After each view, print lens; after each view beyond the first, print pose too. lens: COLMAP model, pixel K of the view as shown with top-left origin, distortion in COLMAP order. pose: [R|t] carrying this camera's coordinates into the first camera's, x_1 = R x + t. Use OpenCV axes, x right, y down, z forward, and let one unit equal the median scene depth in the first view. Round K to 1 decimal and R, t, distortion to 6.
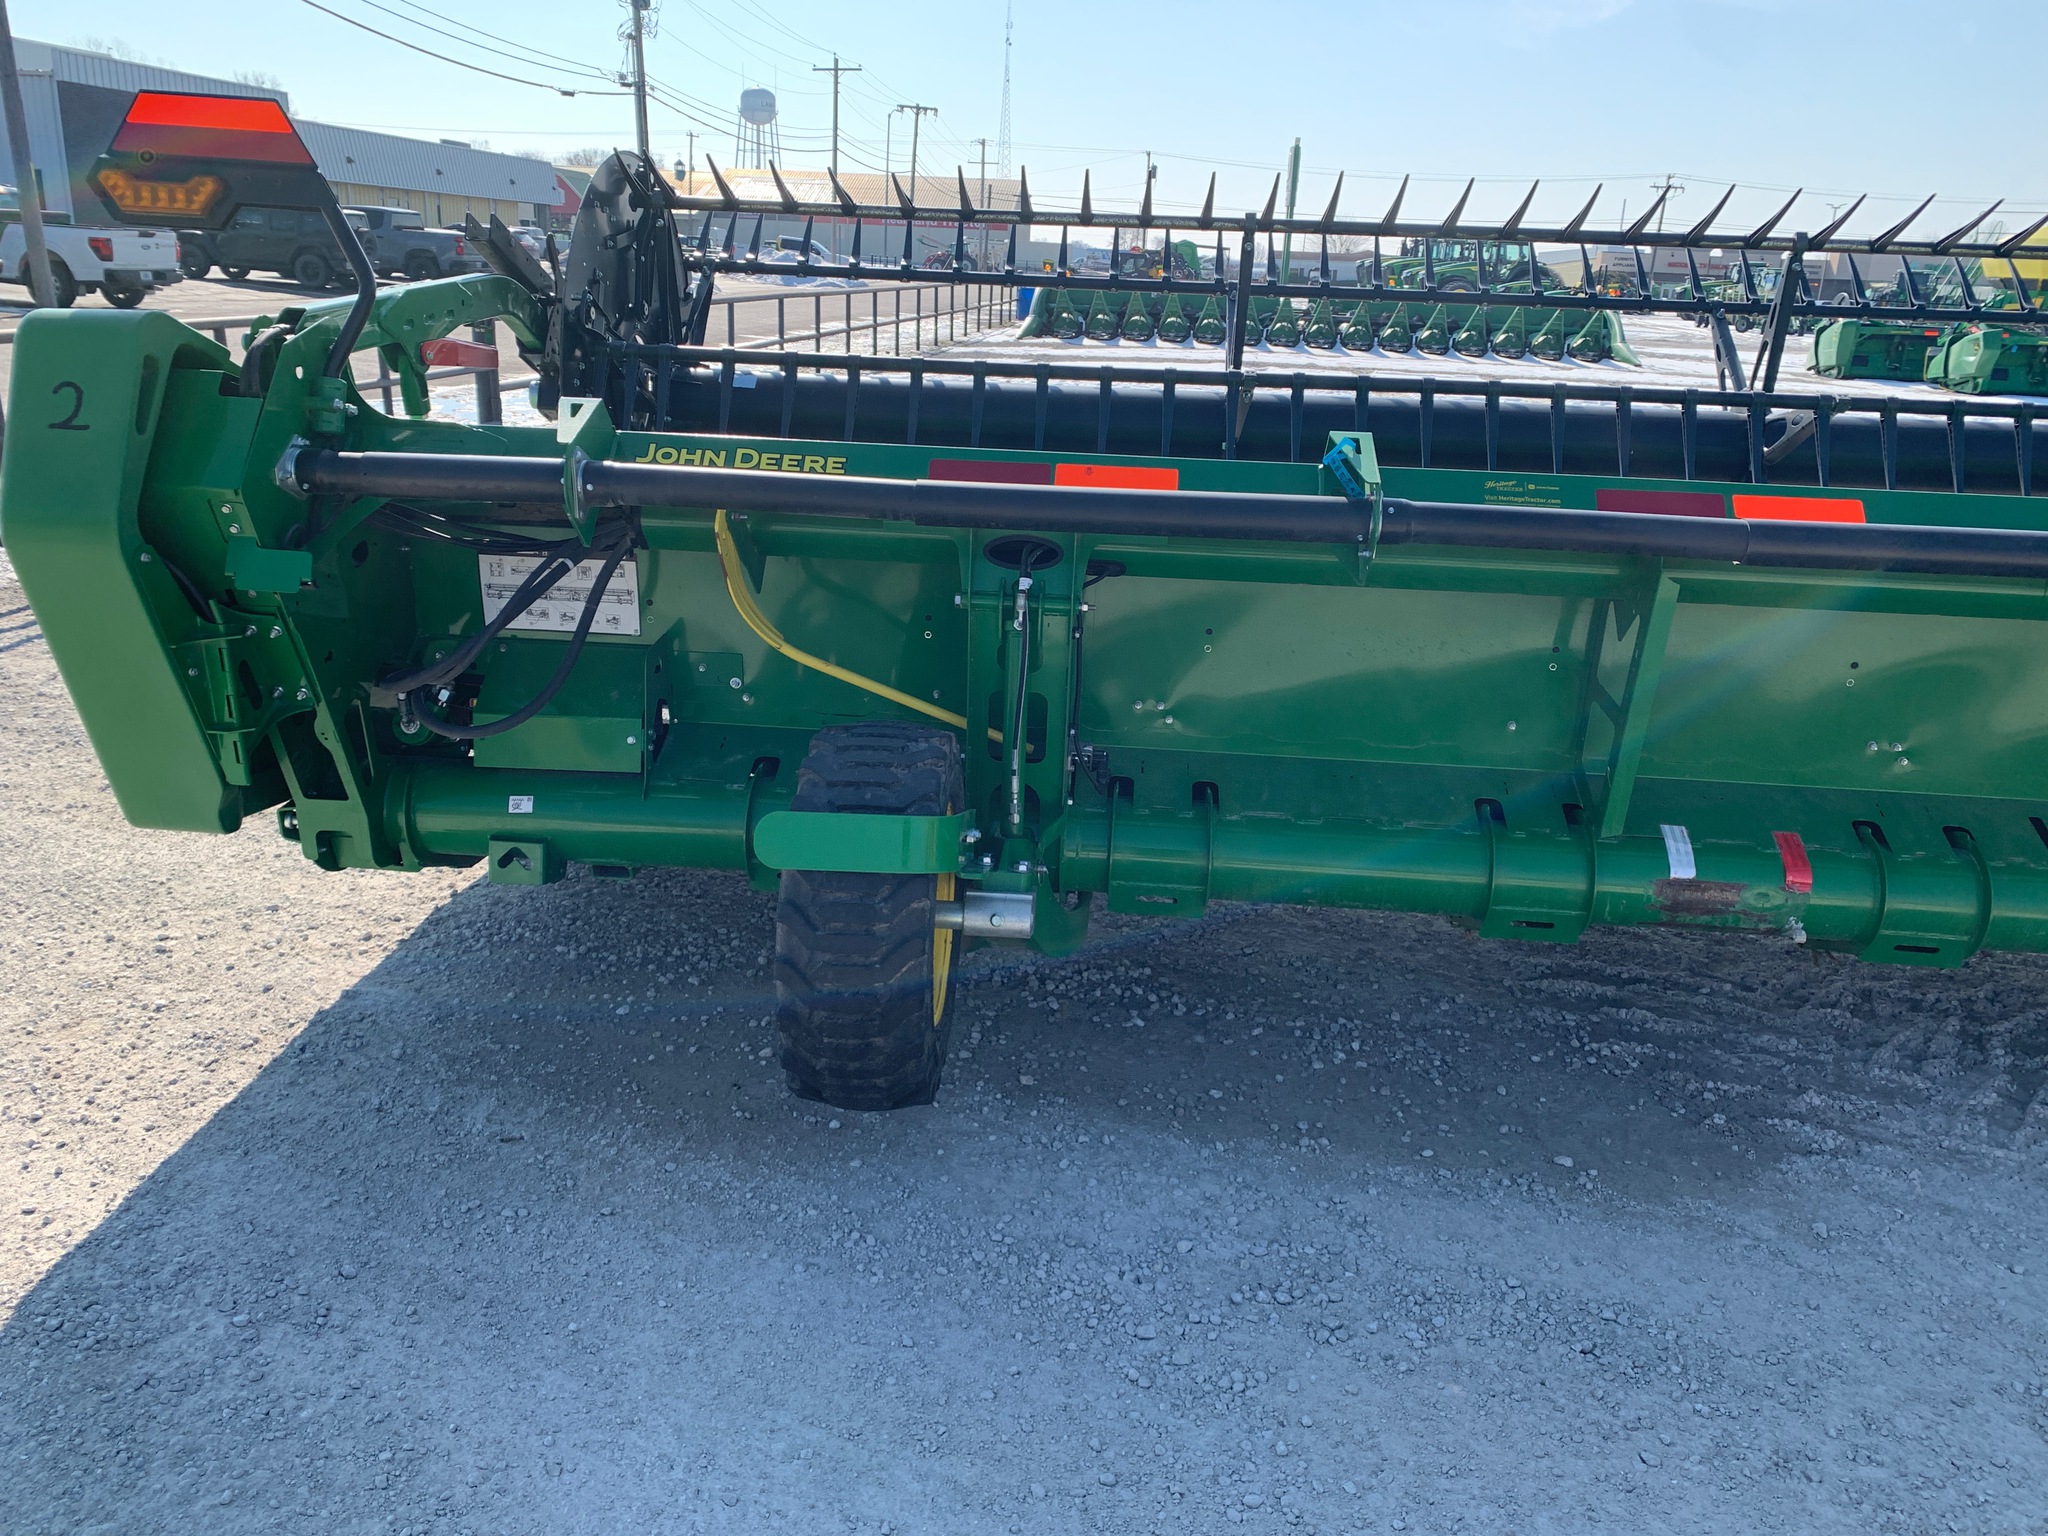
lens RADIAL K [[1617.1, 0, 1022.3], [0, 1617.1, 763.3], [0, 0, 1]] dist [0.051381, -0.043669]
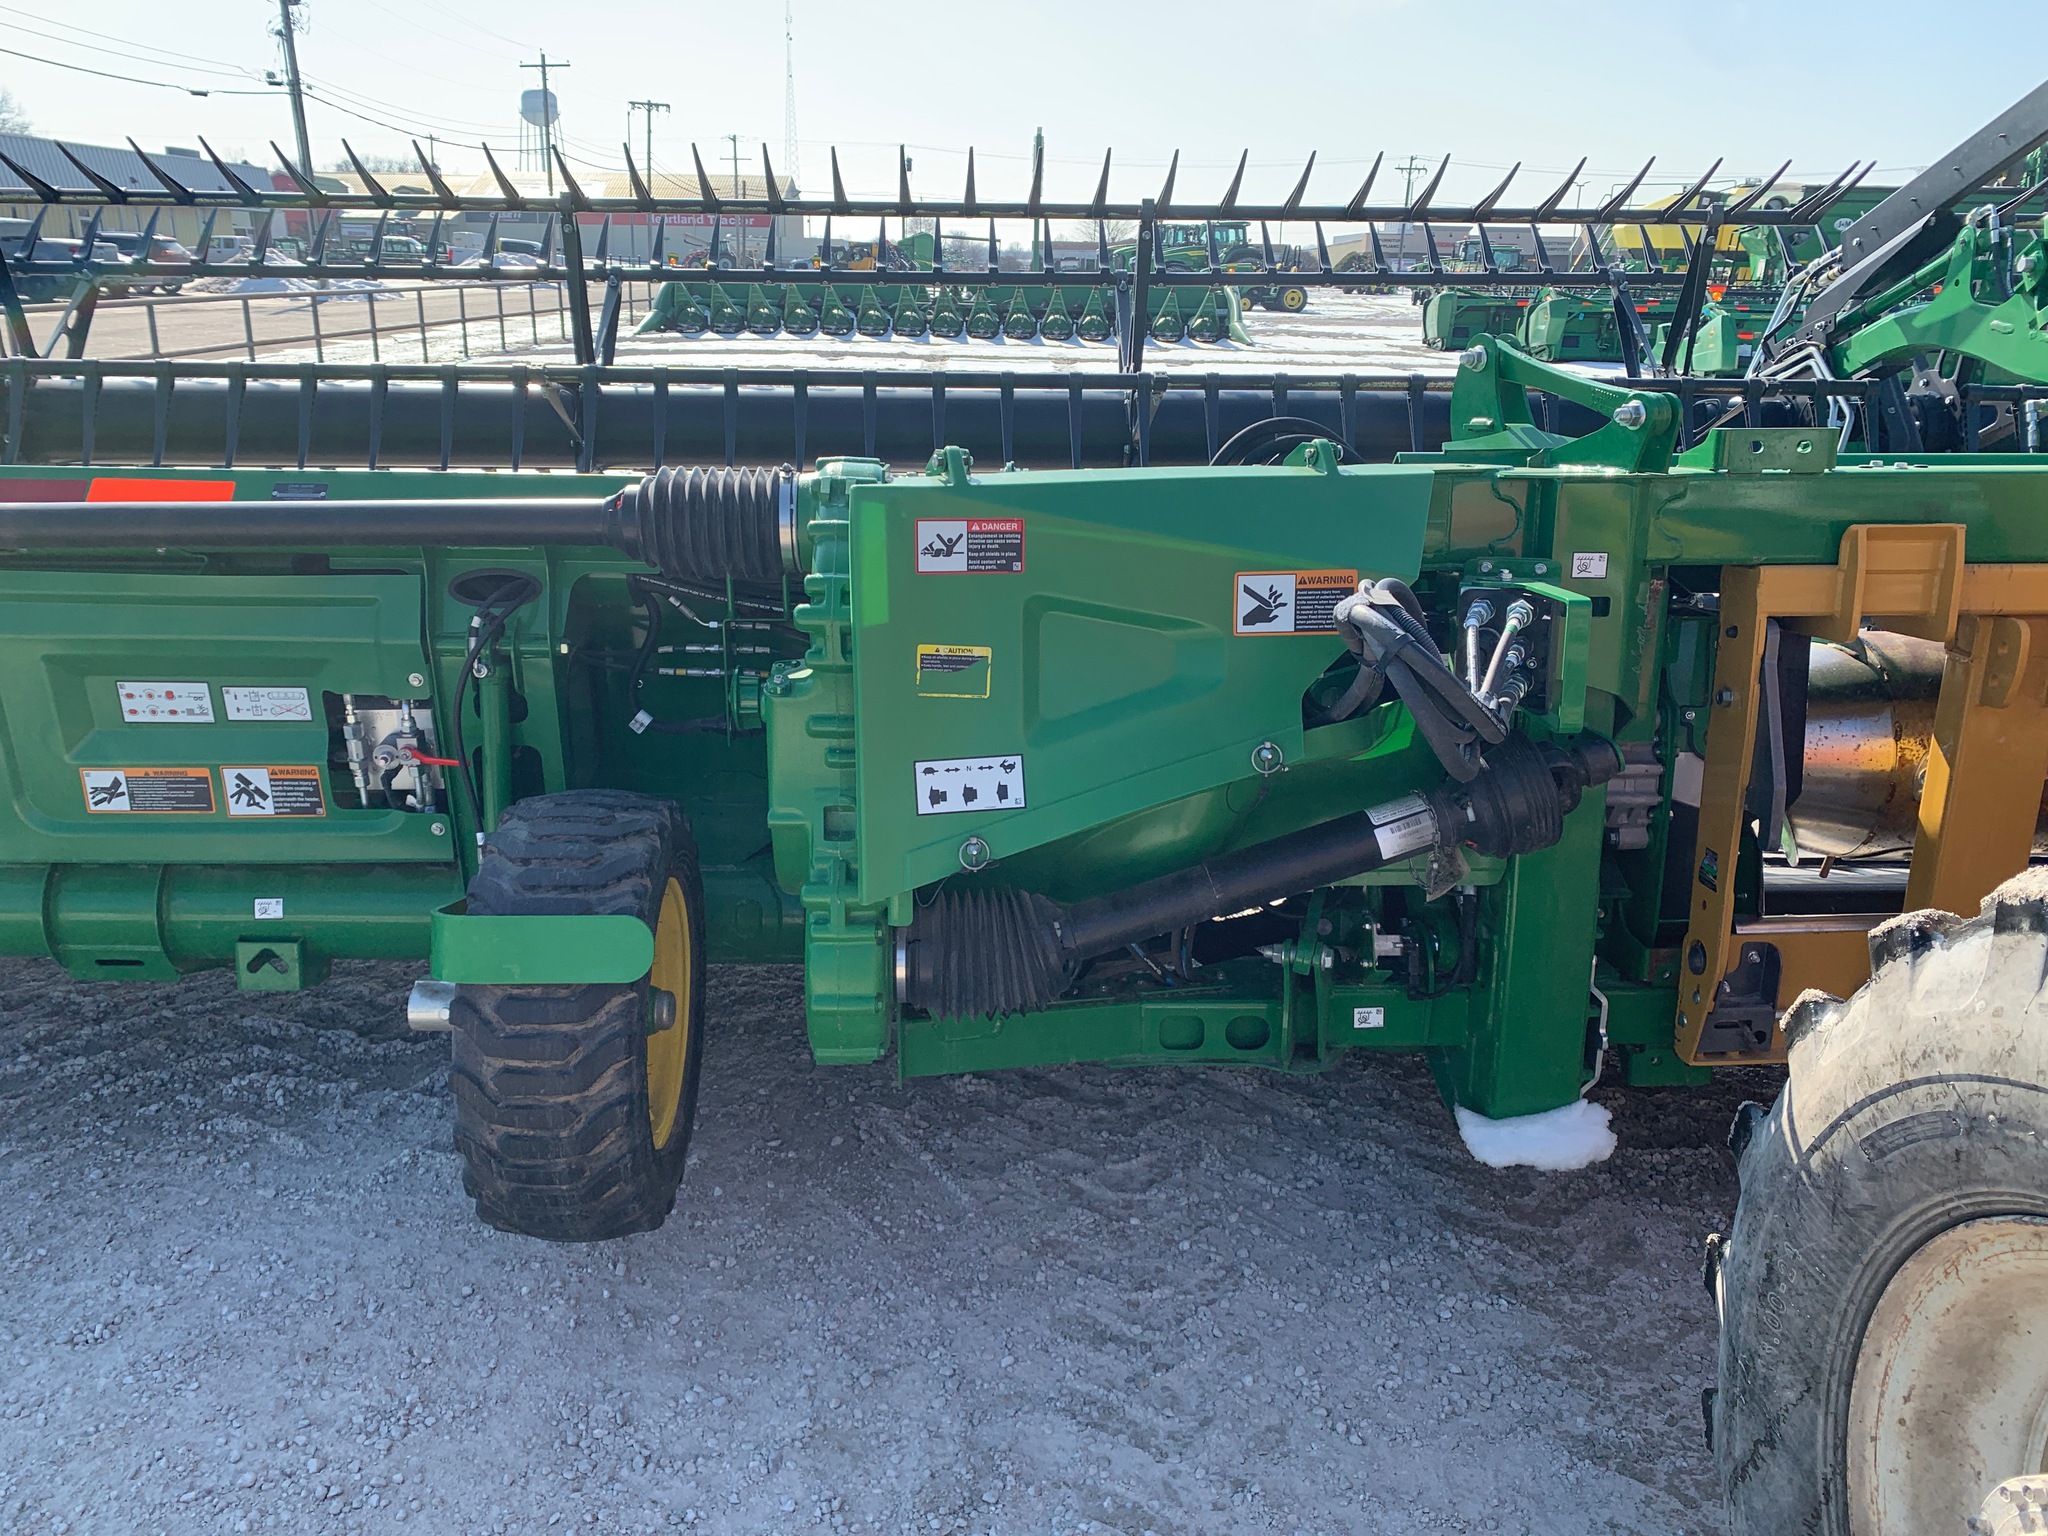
lens RADIAL K [[1623.9, 0, 987.5], [0, 1623.9, 770.8], [0, 0, 1]] dist [0.044346, -0.012278]
pose [[0.996160, -0.051961, 0.070460, 0.127902], [0.051579, 0.998643, 0.007232, 0.004088], [-0.070740, -0.003570, 0.997488, 0.003362]]
